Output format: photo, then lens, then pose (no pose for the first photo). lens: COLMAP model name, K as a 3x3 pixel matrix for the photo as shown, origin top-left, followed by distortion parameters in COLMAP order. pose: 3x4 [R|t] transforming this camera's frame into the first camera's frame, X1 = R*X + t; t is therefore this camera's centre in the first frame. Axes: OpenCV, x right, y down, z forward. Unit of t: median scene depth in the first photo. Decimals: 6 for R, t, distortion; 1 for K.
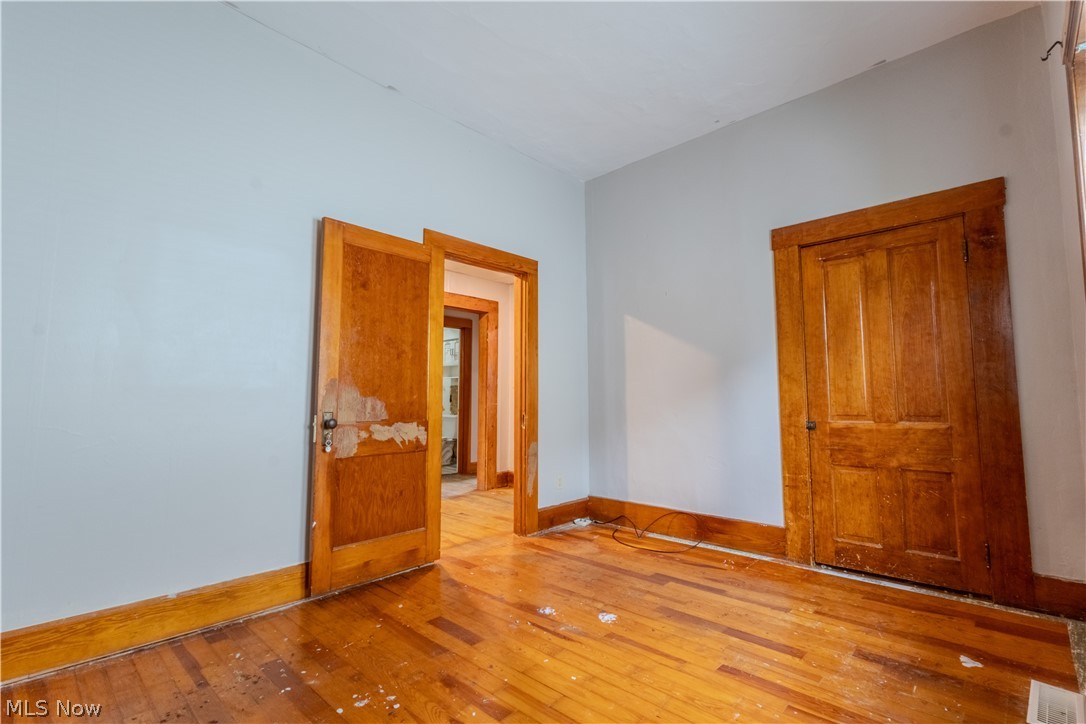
lens RADIAL K [[500.4, 0, 542.5], [0, 500.4, 359.2], [0, 0, 1]] dist [0.002519, -0.000115]
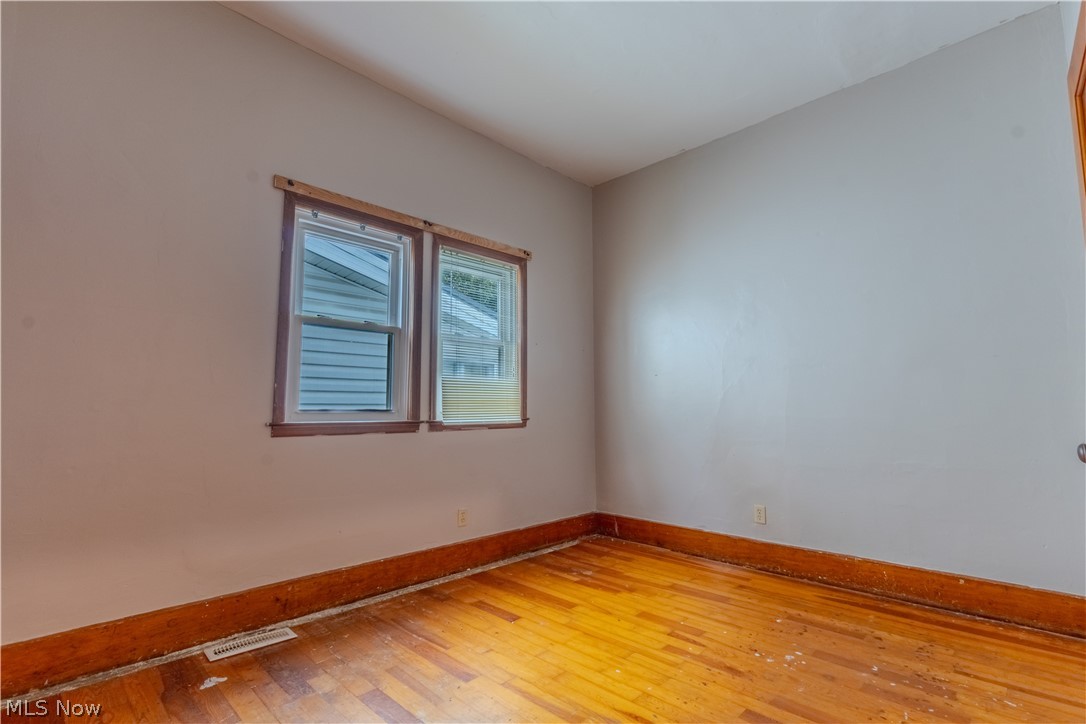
lens RADIAL K [[500.4, 0, 542.5], [0, 500.4, 359.2], [0, 0, 1]] dist [0.002519, -0.000115]
pose [[-0.999718, 0.007889, 0.022383, 0.191737], [0.003727, 0.983618, -0.180225, 0.171949], [-0.023438, -0.180091, -0.983371, 2.149292]]
